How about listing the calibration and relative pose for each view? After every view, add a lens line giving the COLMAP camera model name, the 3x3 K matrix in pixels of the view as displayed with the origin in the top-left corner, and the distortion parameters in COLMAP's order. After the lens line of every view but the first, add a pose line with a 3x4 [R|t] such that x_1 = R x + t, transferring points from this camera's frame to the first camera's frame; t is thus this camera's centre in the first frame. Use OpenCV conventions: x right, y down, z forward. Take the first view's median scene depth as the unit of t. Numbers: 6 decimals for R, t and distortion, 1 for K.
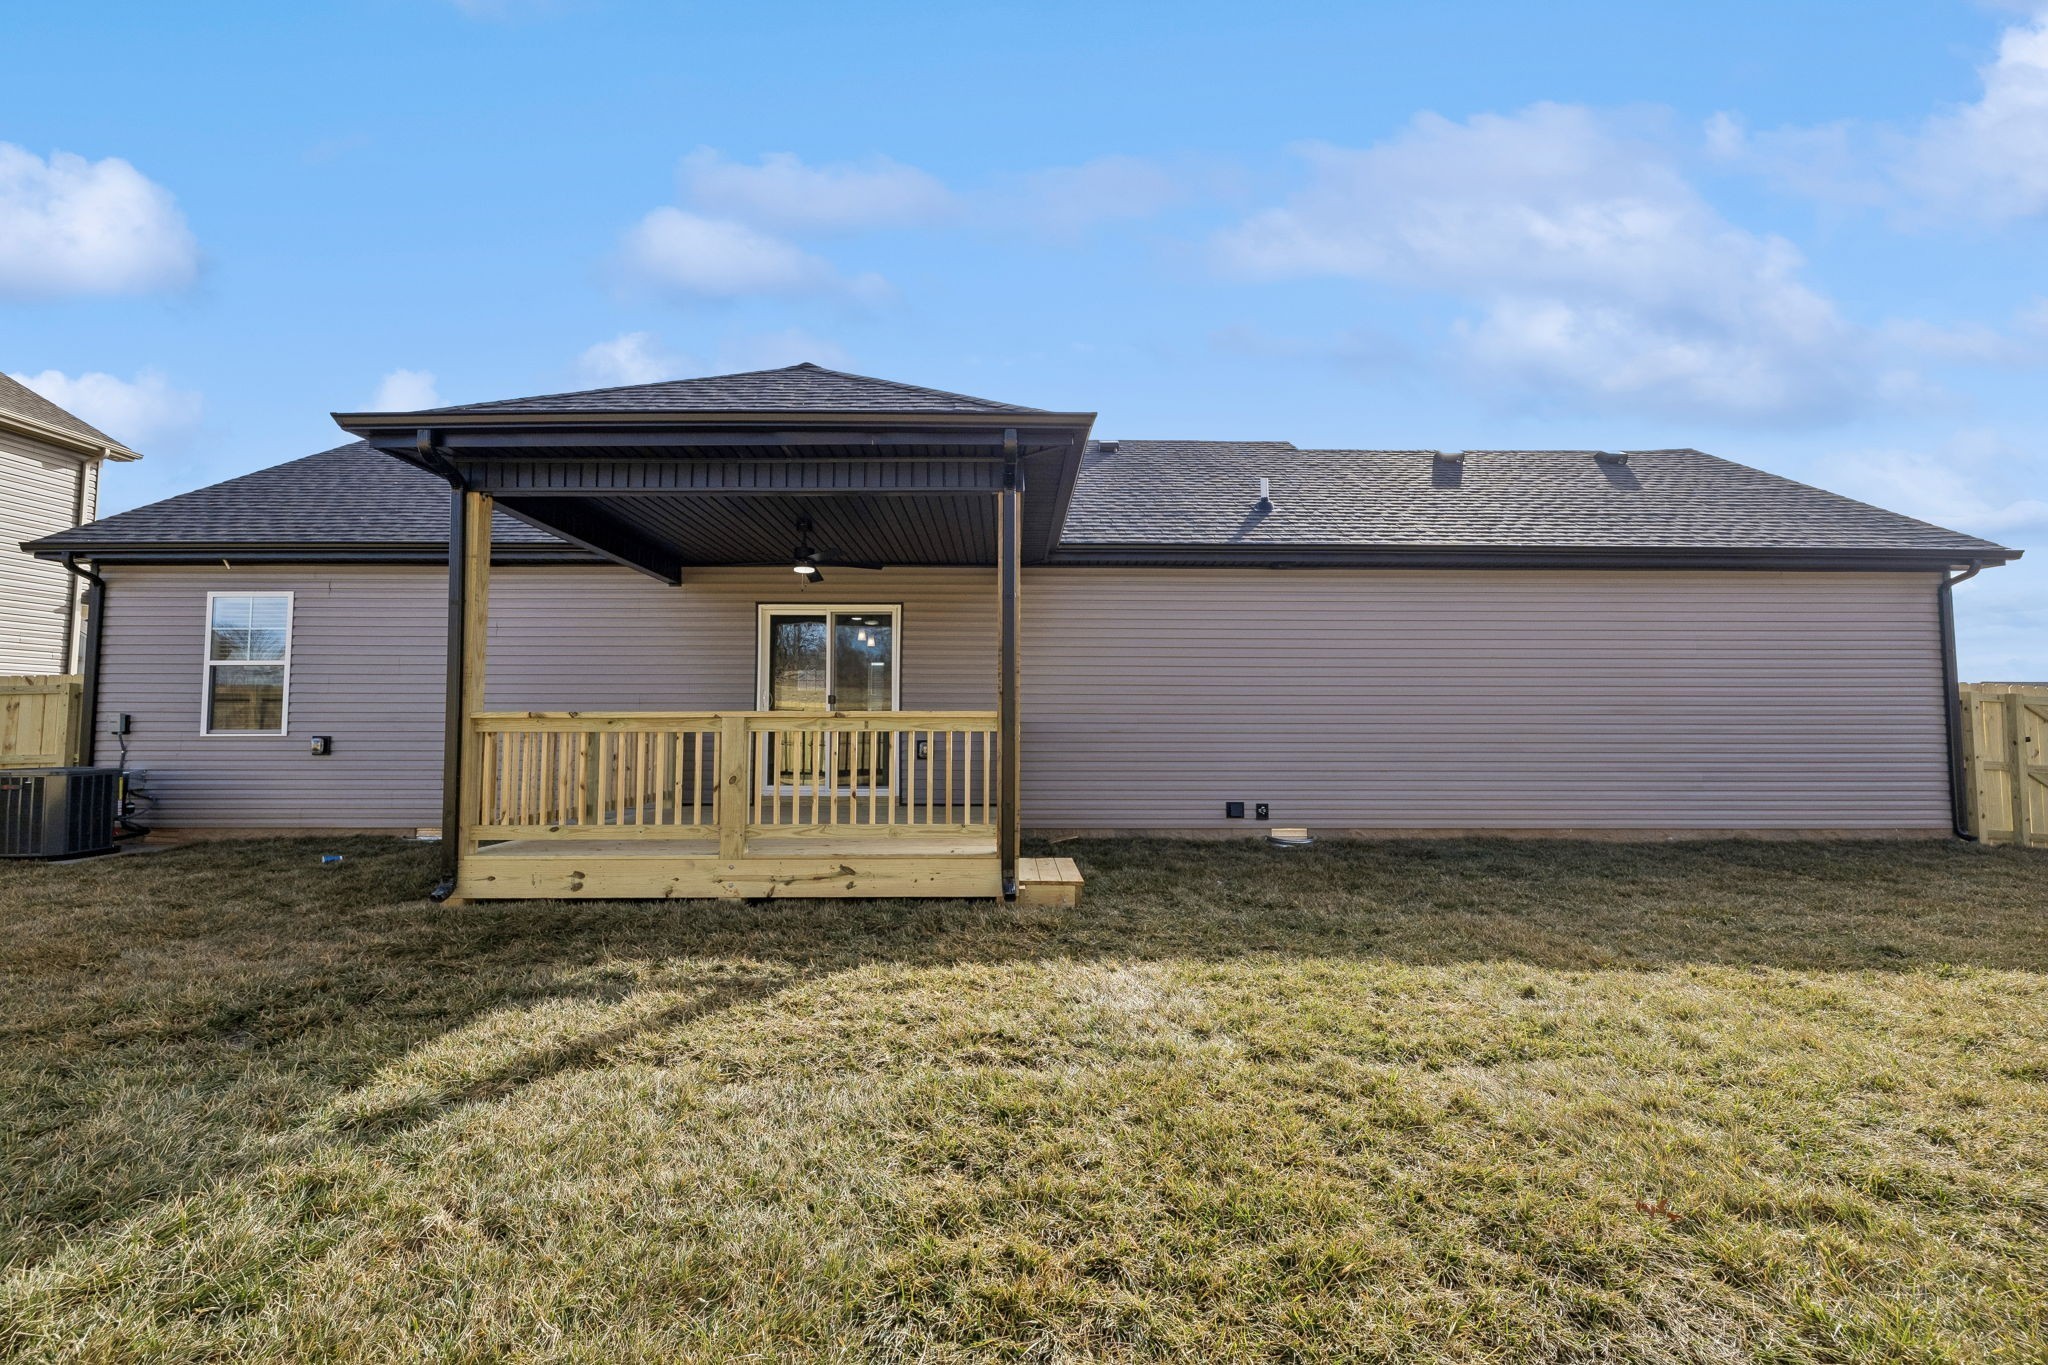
lens RADIAL K [[899.5, 0, 1016.8], [0, 899.5, 678.4], [0, 0, 1]] dist [-0.002611, -0.000087]
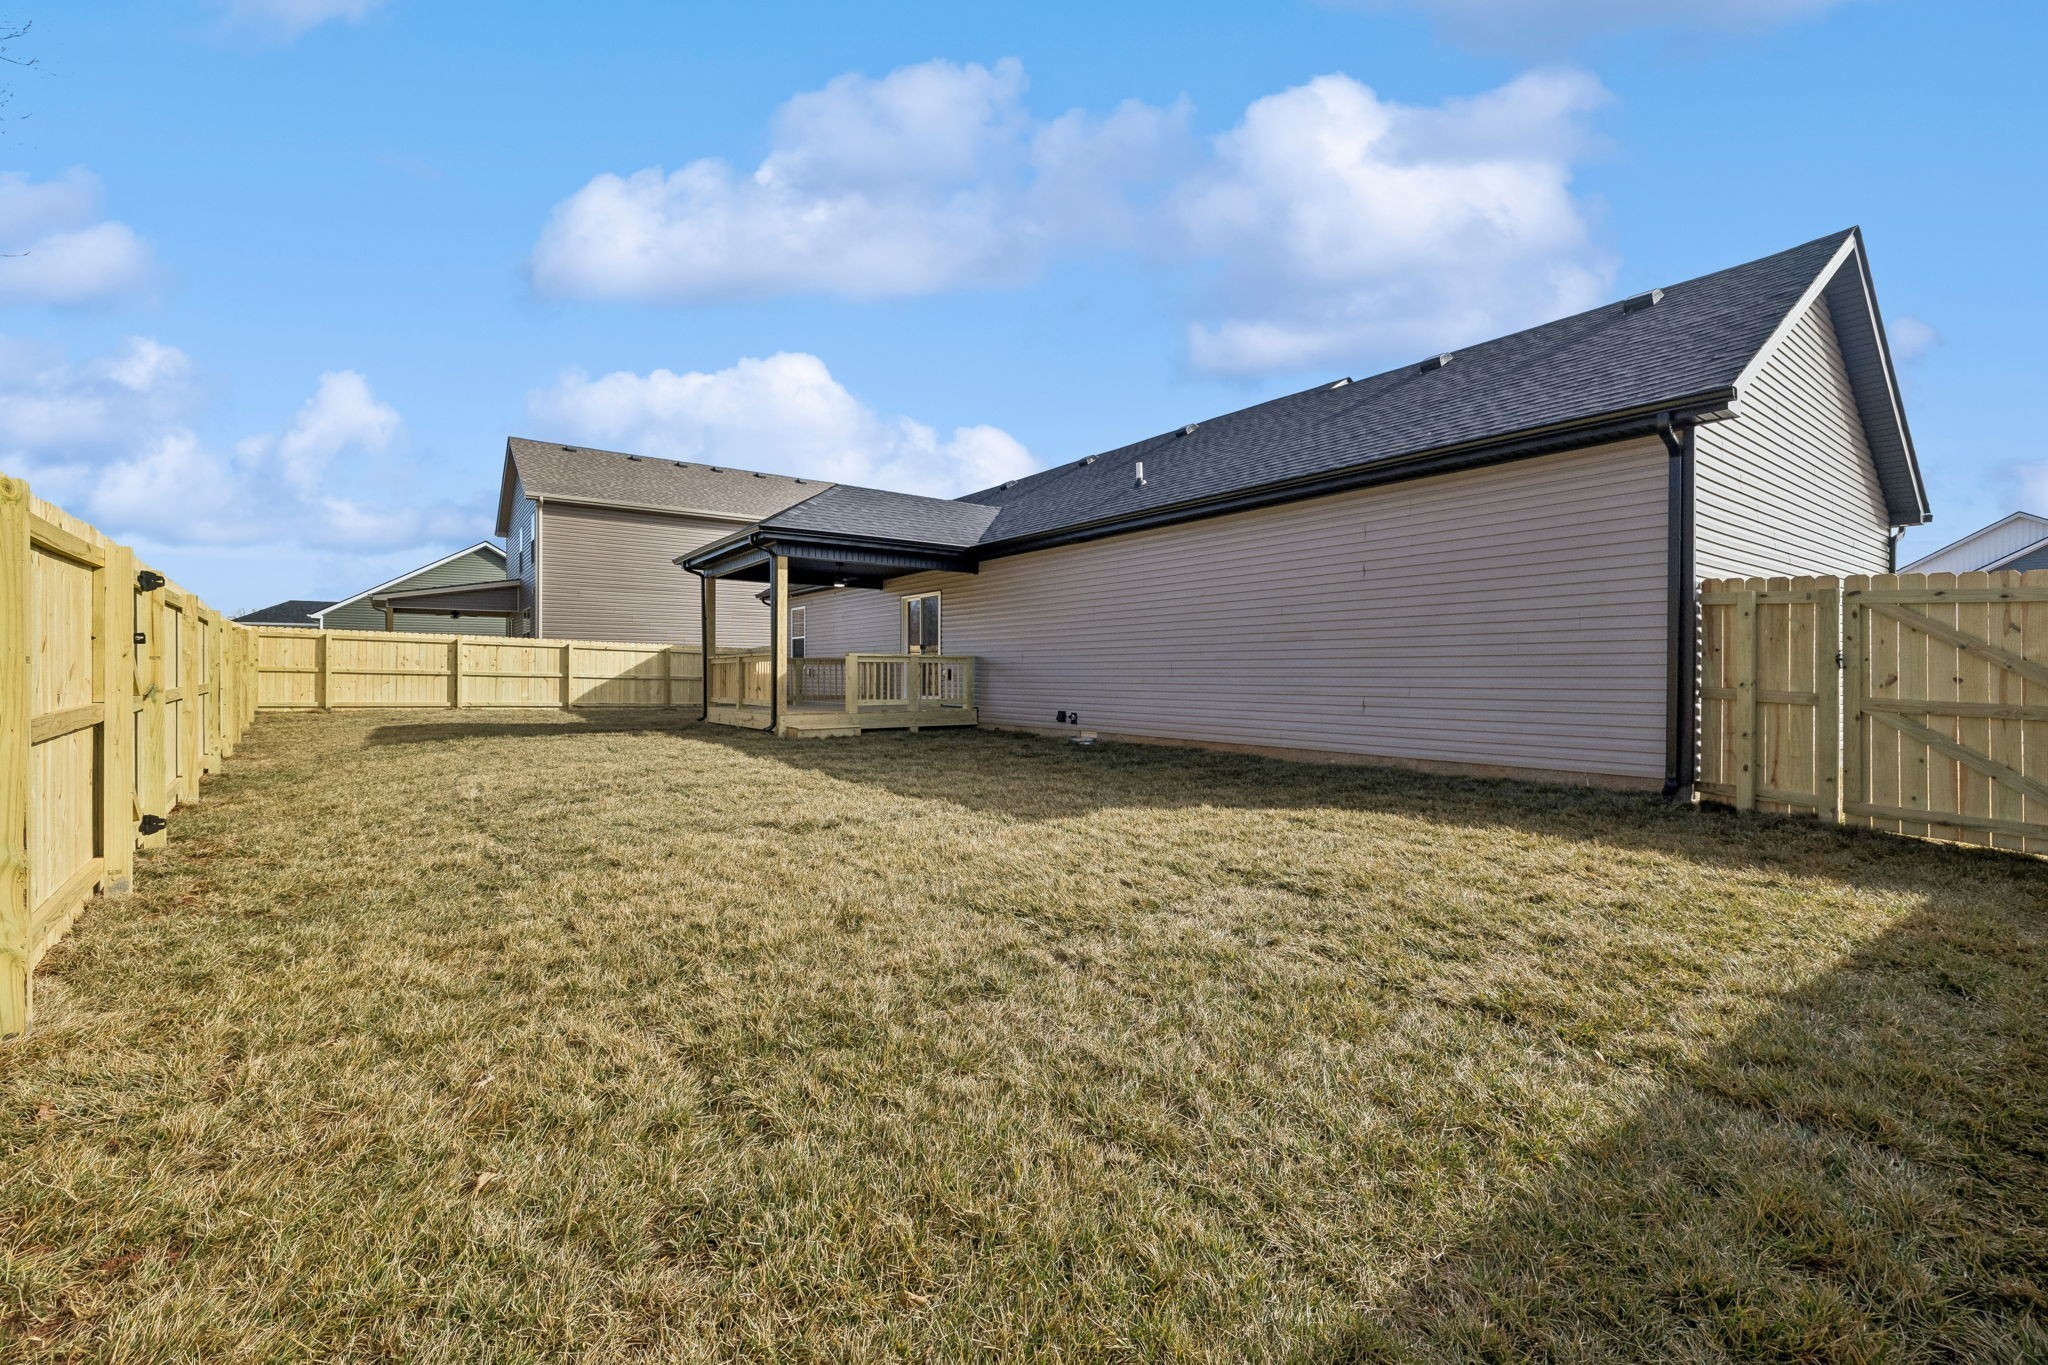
lens RADIAL K [[856.7, 0, 1025.9], [0, 856.7, 673.8], [0, 0, 1]] dist [0.000126, -0.000295]
pose [[0.586440, -0.002104, -0.809990, 1.309893], [0.045822, 0.998481, 0.030582, 0.034597], [0.808695, -0.055050, 0.585646, 0.162550]]
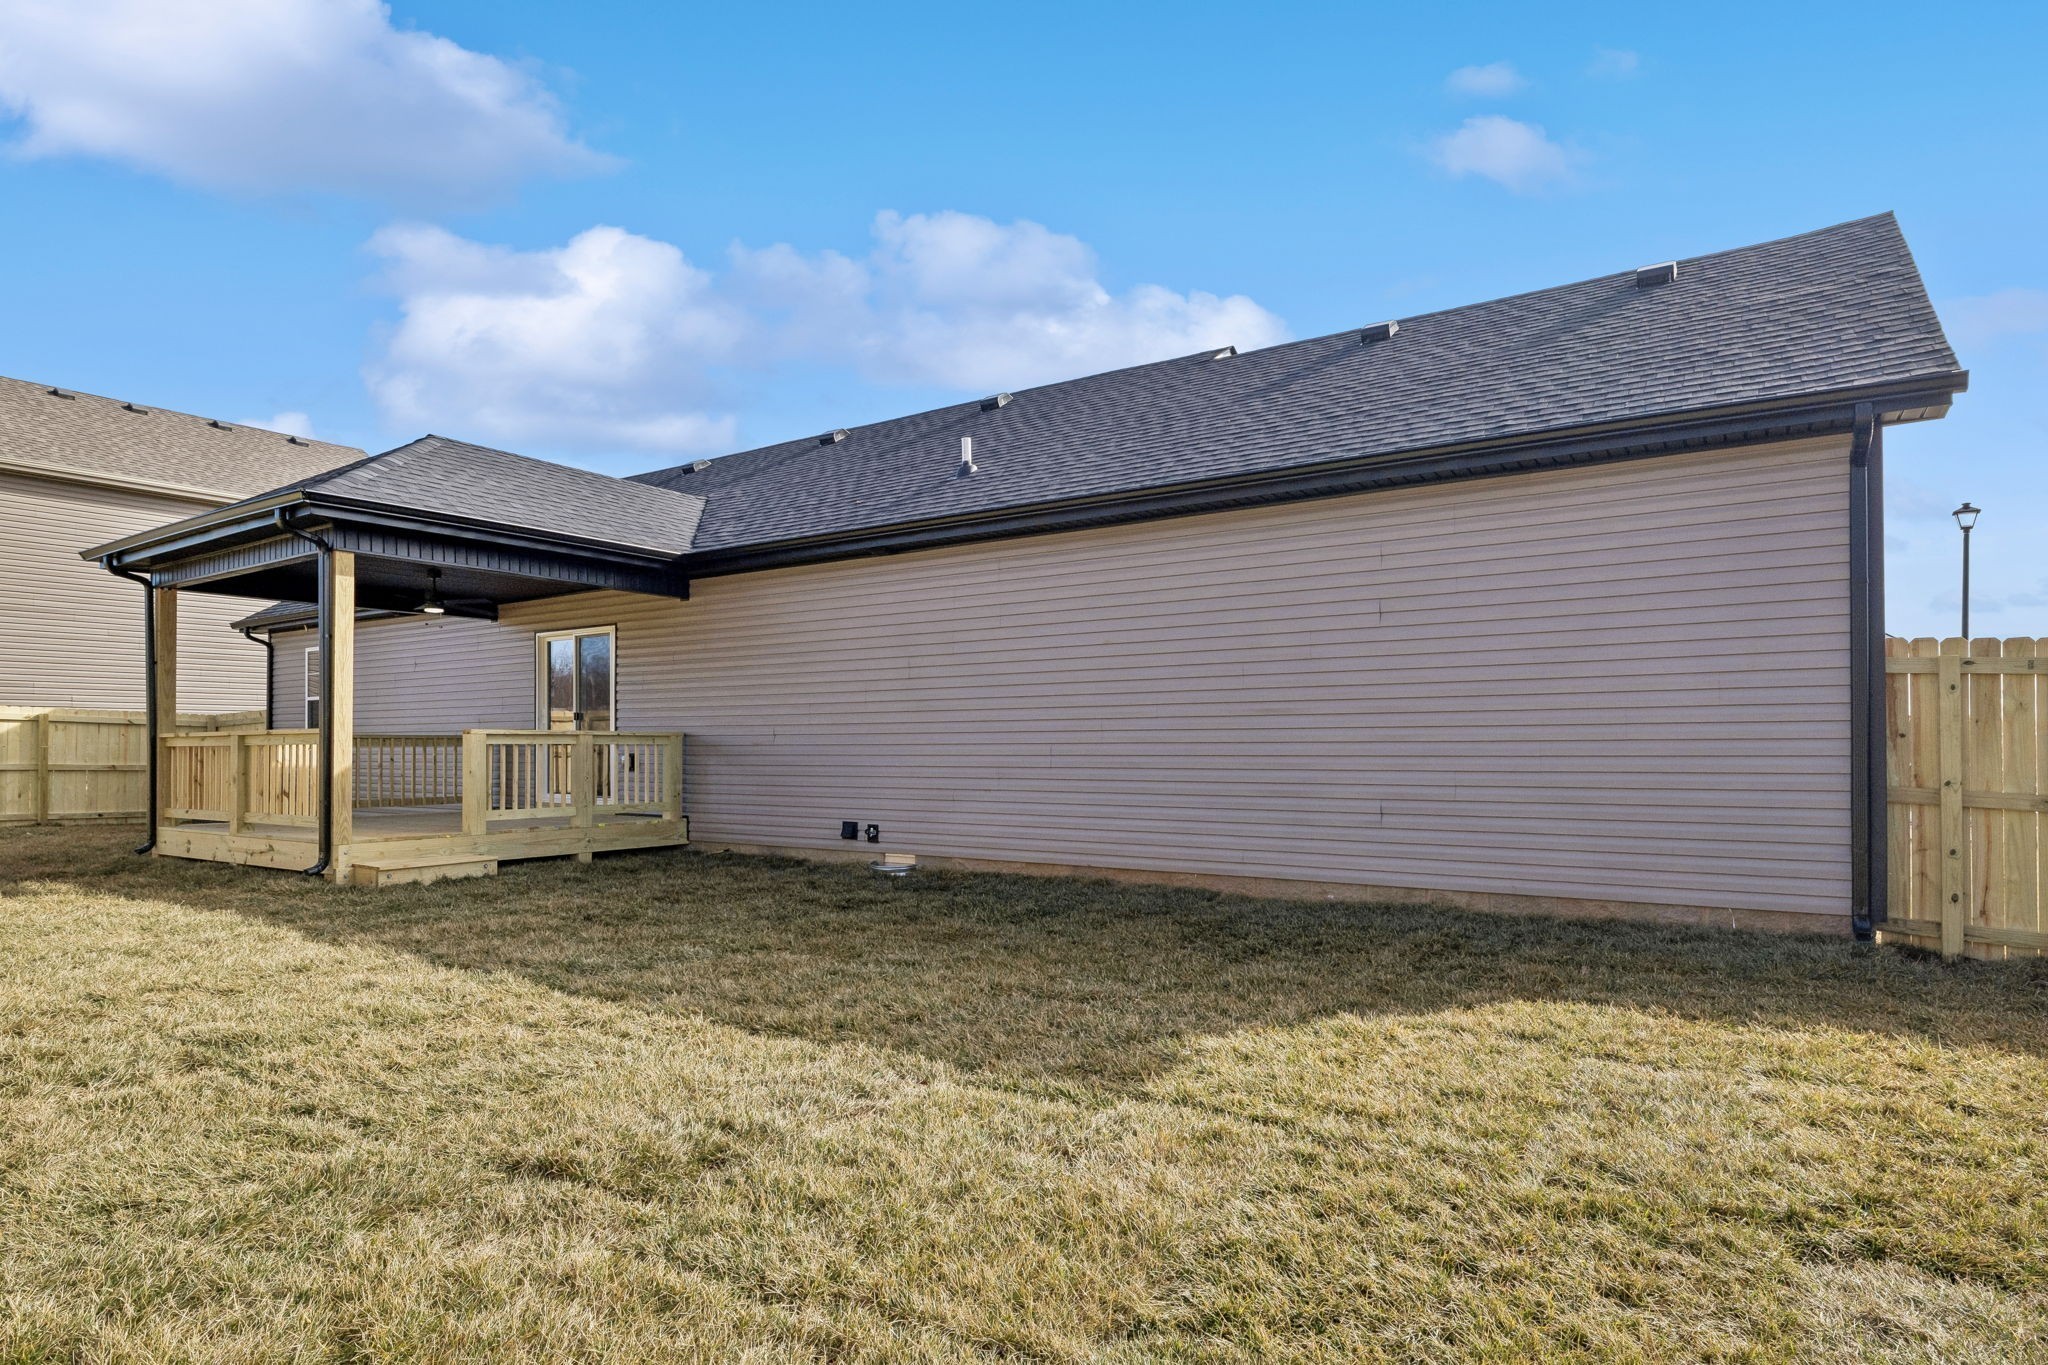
lens RADIAL K [[1129.0, 0, 1019.8], [0, 1129.0, 732.6], [0, 0, 1]] dist [0.001370, 0.001182]
pose [[0.822002, -0.012658, -0.569343, 1.022766], [0.037839, 0.998758, 0.032425, 0.018935], [0.568226, -0.048197, 0.821460, 0.178003]]
